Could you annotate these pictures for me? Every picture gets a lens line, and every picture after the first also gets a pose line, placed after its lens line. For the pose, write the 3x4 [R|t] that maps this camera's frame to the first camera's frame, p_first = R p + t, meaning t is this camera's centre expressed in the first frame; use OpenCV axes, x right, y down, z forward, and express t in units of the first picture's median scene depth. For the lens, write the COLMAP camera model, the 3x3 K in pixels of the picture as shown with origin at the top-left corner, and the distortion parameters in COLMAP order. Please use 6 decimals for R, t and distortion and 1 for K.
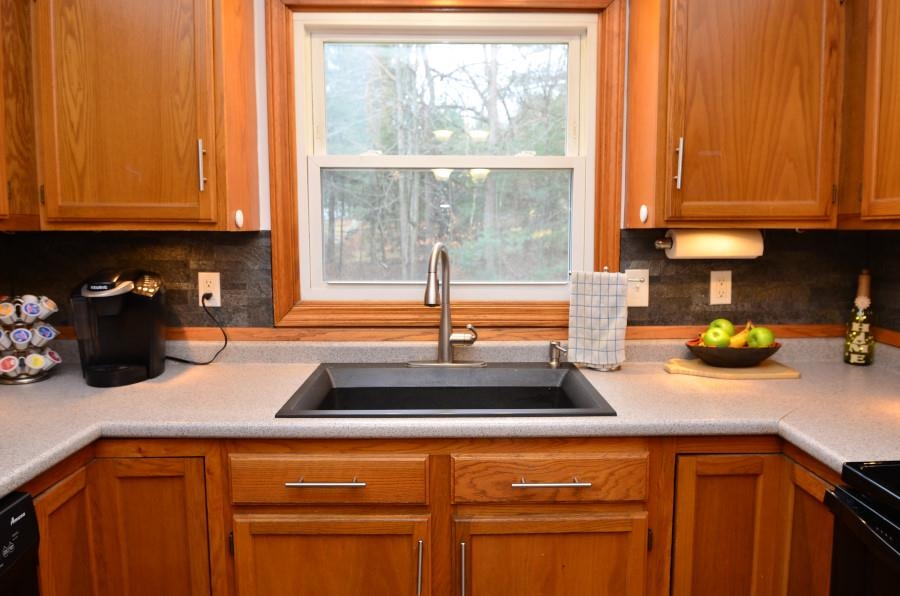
lens RADIAL K [[627.3, 0, 453.7], [0, 627.3, 293.4], [0, 0, 1]] dist [0.009673, -0.048241]
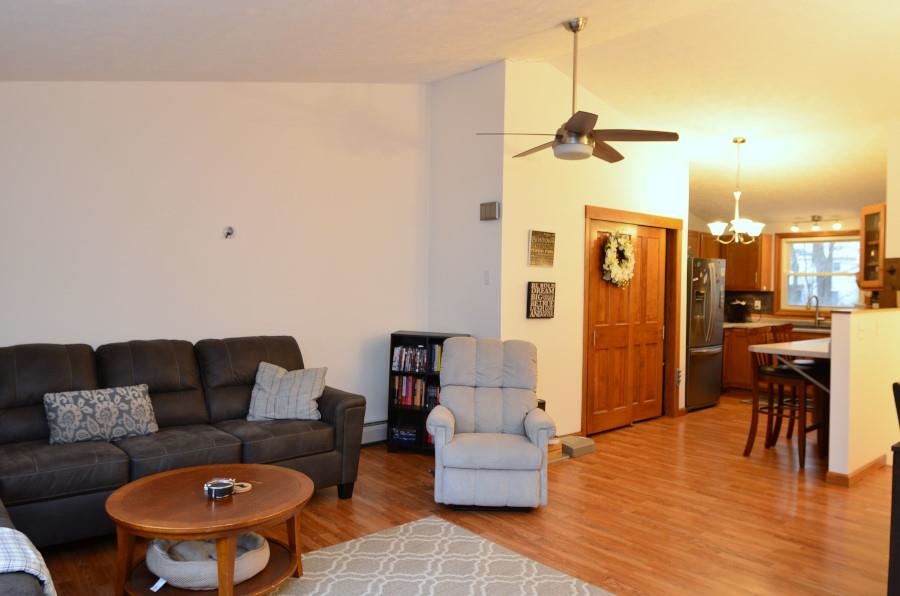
lens RADIAL K [[627.3, 0, 453.7], [0, 627.3, 293.4], [0, 0, 1]] dist [0.009673, -0.048241]
pose [[0.642237, 0.020938, -0.766221, 1.725389], [-0.094569, 0.994154, -0.052100, 0.373826], [0.760650, 0.105921, 0.640462, -3.682980]]
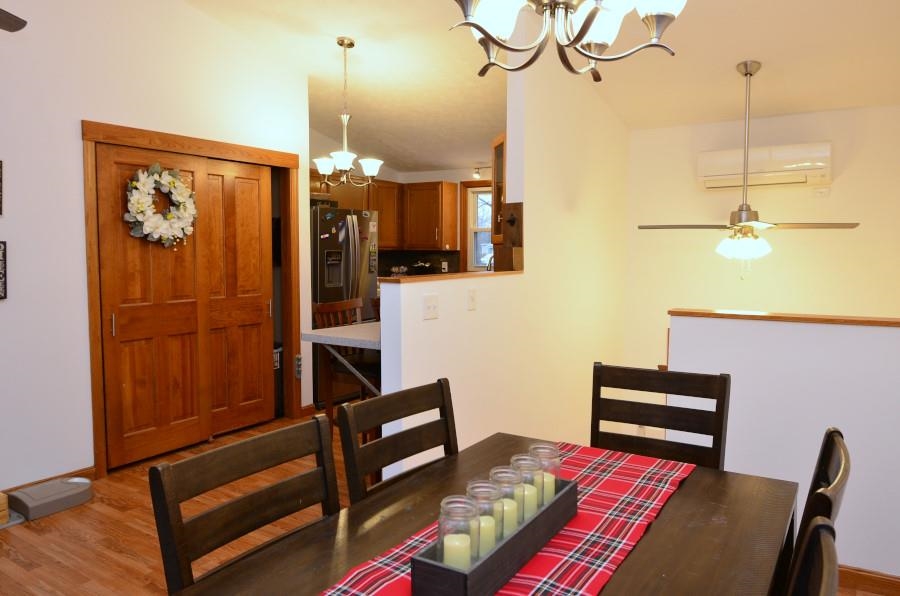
lens RADIAL K [[627.3, 0, 453.7], [0, 627.3, 293.4], [0, 0, 1]] dist [0.009673, -0.048241]
pose [[0.831579, 0.041735, -0.553835, 1.860232], [-0.060032, 0.998085, -0.014925, 0.222092], [0.552152, 0.045659, 0.832492, -2.191064]]
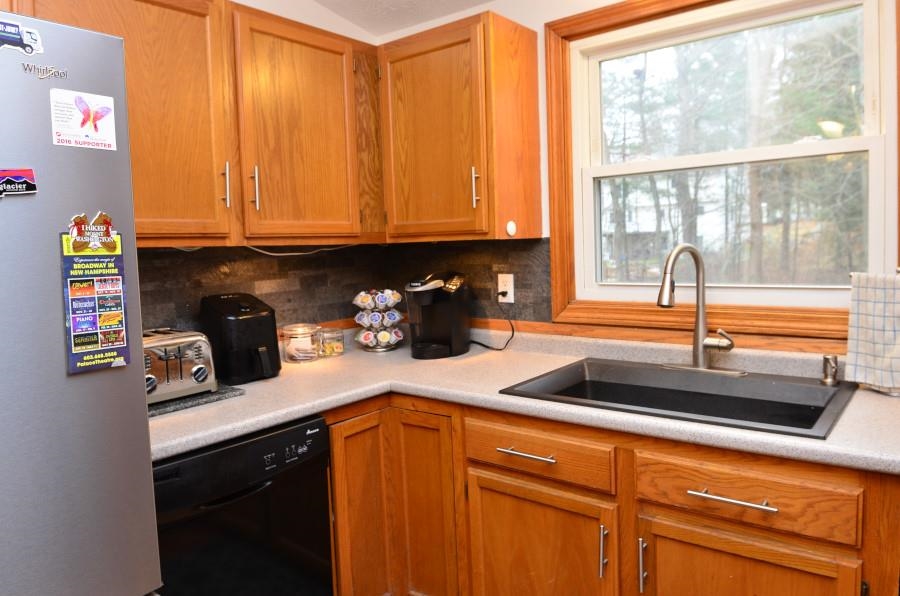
lens RADIAL K [[627.3, 0, 453.7], [0, 627.3, 293.4], [0, 0, 1]] dist [0.009673, -0.048241]
pose [[0.767624, 0.021074, -0.640554, 0.352316], [-0.029075, 0.999575, -0.001957, 0.010199], [0.640241, 0.020126, 0.767911, 0.016801]]
